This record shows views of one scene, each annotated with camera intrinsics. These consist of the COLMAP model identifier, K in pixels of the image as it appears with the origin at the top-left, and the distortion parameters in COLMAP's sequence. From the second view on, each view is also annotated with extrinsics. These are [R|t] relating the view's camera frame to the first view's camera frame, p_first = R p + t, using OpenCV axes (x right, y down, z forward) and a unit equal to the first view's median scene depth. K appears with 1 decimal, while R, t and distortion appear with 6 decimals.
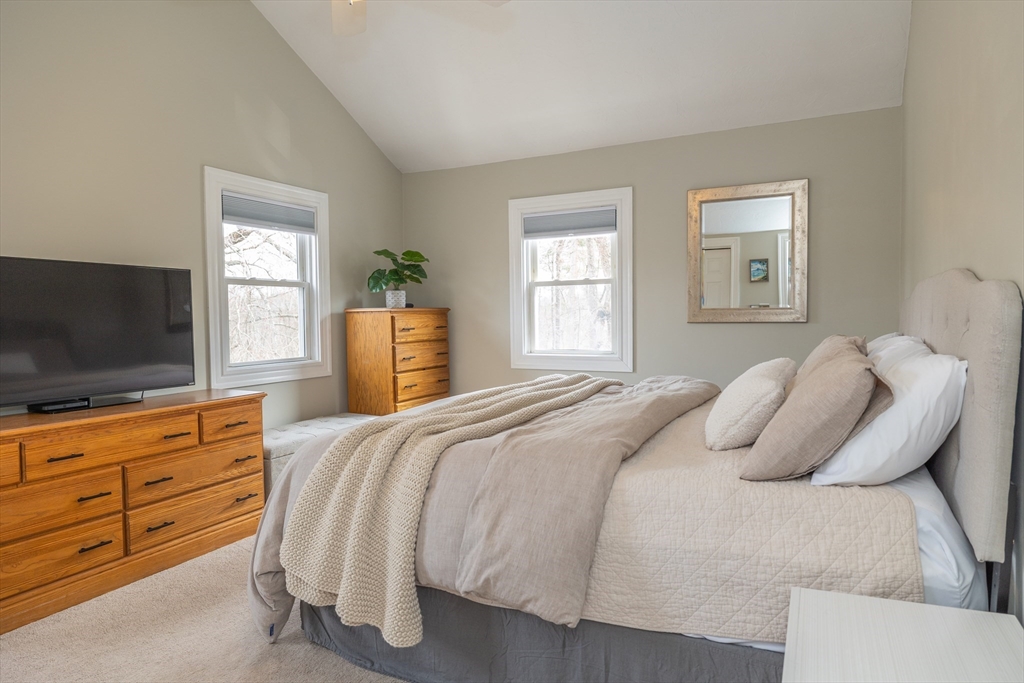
lens RADIAL K [[606.5, 0, 512.0], [0, 606.5, 341.5], [0, 0, 1]] dist [-0.000032, 0.000230]
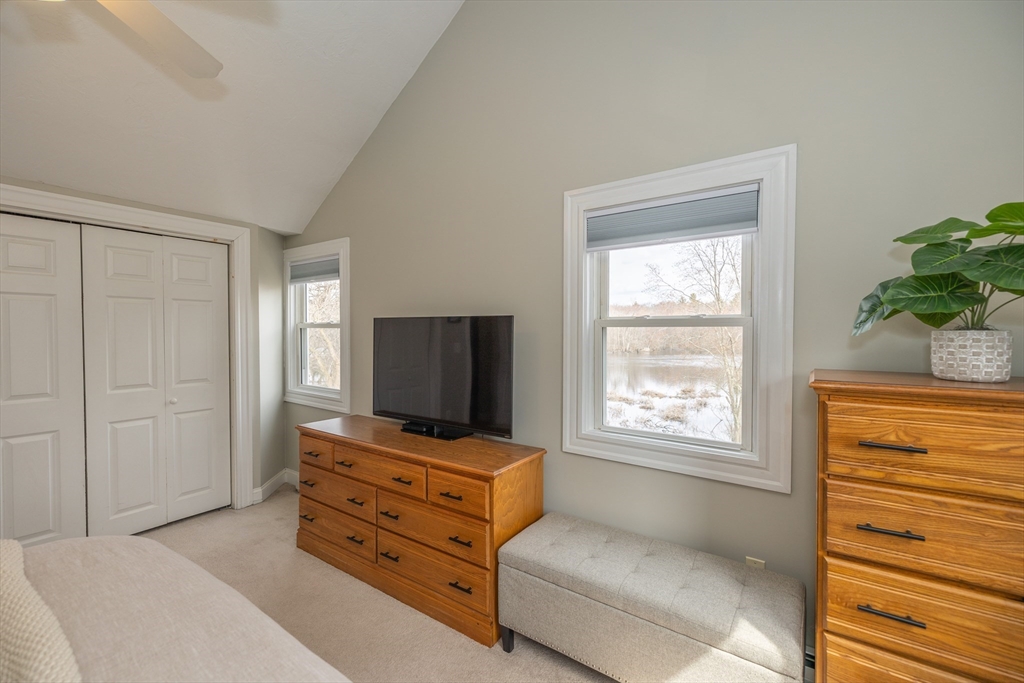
lens RADIAL K [[428.1, 0, 513.6], [0, 428.1, 340.5], [0, 0, 1]] dist [-0.000212, -0.000224]
pose [[-0.136408, 0.030361, -0.990187, 0.113317], [-0.044163, 0.998350, 0.036695, -0.097234], [0.989668, 0.048735, -0.134842, 1.019119]]
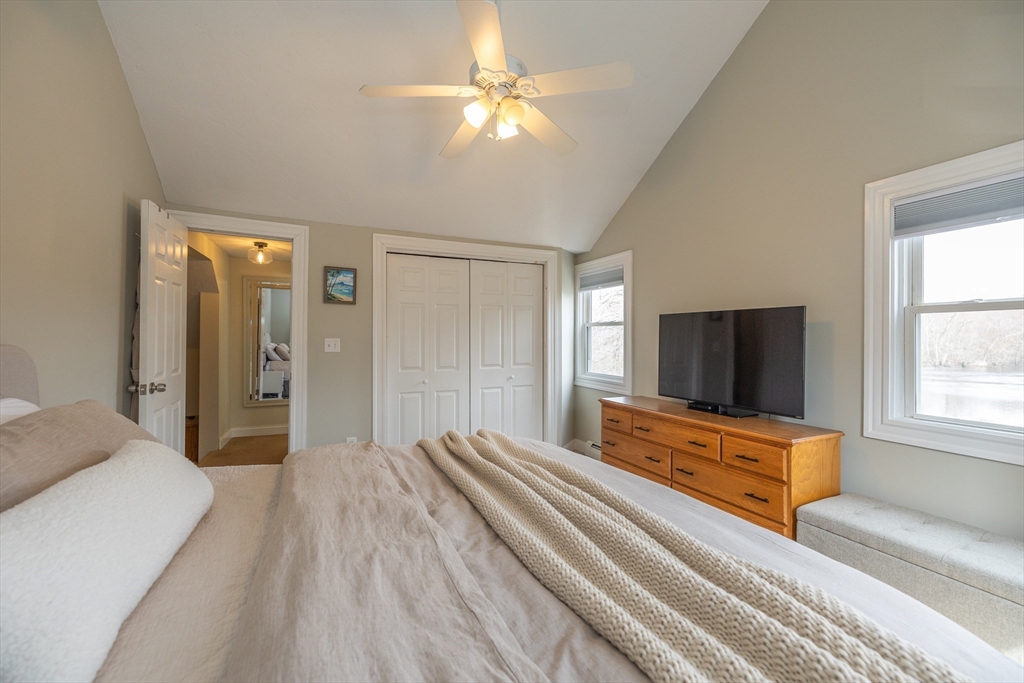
lens RADIAL K [[428.1, 0, 513.6], [0, 428.1, 340.5], [0, 0, 1]] dist [-0.000212, -0.000224]
pose [[-0.616542, 0.014221, -0.787193, 0.312014], [-0.028198, 0.998797, 0.040129, -0.070420], [0.786817, 0.046939, -0.615399, 0.989198]]
